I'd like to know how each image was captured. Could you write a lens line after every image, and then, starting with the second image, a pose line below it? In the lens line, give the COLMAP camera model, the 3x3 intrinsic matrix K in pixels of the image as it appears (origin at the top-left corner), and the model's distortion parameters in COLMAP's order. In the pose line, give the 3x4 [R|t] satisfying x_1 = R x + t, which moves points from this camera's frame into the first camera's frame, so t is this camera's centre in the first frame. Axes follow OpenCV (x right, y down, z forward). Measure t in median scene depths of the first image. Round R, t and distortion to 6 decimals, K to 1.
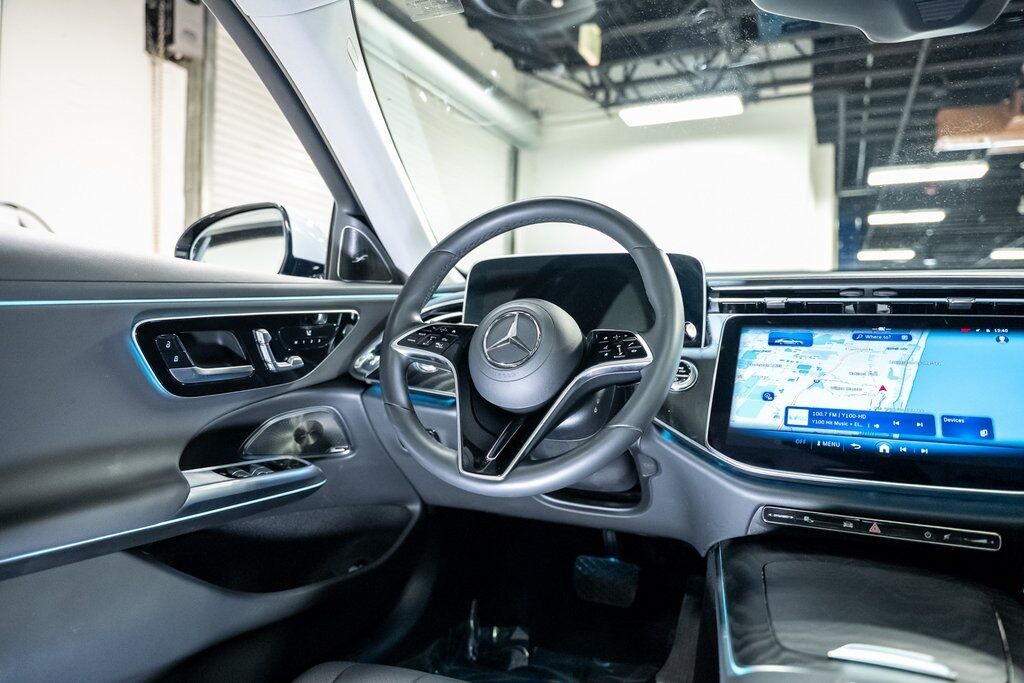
lens RADIAL K [[683.9, 0, 517.0], [0, 683.9, 344.8], [0, 0, 1]] dist [0.004676, -0.013848]
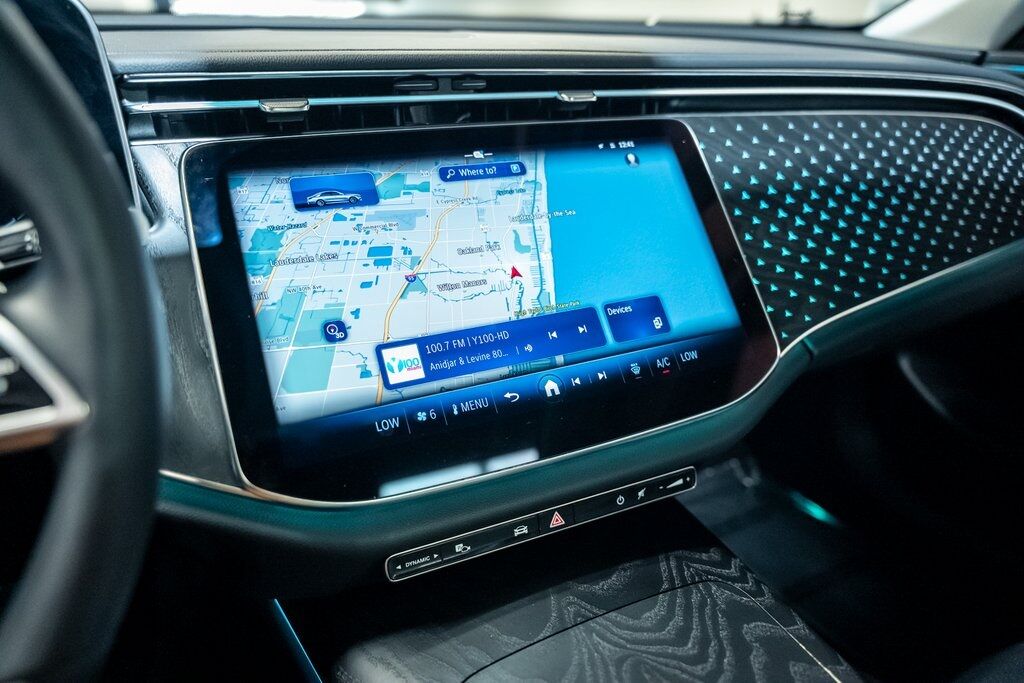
lens RADIAL K [[683.9, 0, 508.2], [0, 683.9, 342.7], [0, 0, 1]] dist [0.004676, -0.013848]
pose [[0.635353, -0.320500, 0.702572, 0.105049], [0.033886, 0.920500, 0.389270, -0.101088], [-0.771478, -0.223517, 0.595703, 0.622904]]
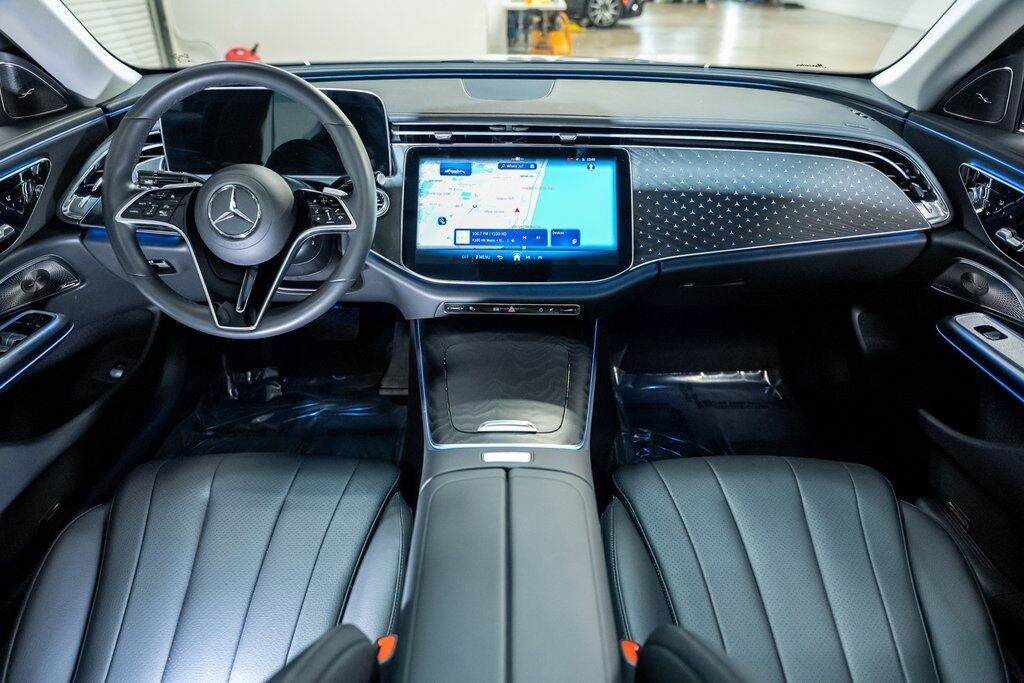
lens RADIAL K [[683.9, 0, 511.5], [0, 683.9, 343.7], [0, 0, 1]] dist [0.004676, -0.013848]
pose [[0.909334, -0.220808, 0.352641, -0.039372], [0.019191, 0.868915, 0.494589, -0.383751], [-0.415624, -0.442978, 0.794372, -0.241698]]
